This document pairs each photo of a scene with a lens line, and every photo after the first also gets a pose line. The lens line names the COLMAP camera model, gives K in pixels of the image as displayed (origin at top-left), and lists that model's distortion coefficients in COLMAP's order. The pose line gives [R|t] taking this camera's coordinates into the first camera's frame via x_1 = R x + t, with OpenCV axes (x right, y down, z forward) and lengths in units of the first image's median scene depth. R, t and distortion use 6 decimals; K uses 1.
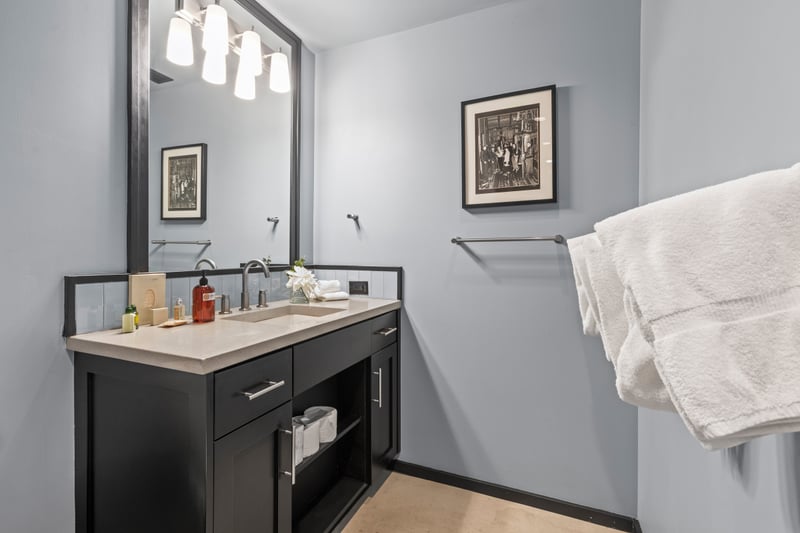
lens RADIAL K [[362.2, 0, 393.7], [0, 362.2, 261.3], [0, 0, 1]] dist [-0.003070, -0.000404]
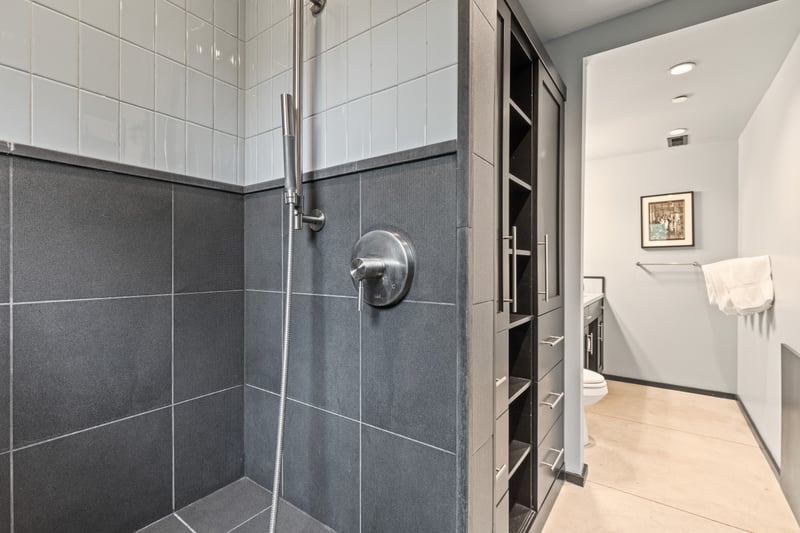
lens RADIAL K [[362.2, 0, 406.7], [0, 362.2, 268.3], [0, 0, 1]] dist [-0.003070, -0.000404]
pose [[0.981089, 0.000166, -0.193557, -0.766347], [-0.000847, 0.999994, -0.003439, -0.025281], [0.193555, 0.003538, 0.981083, -1.357202]]
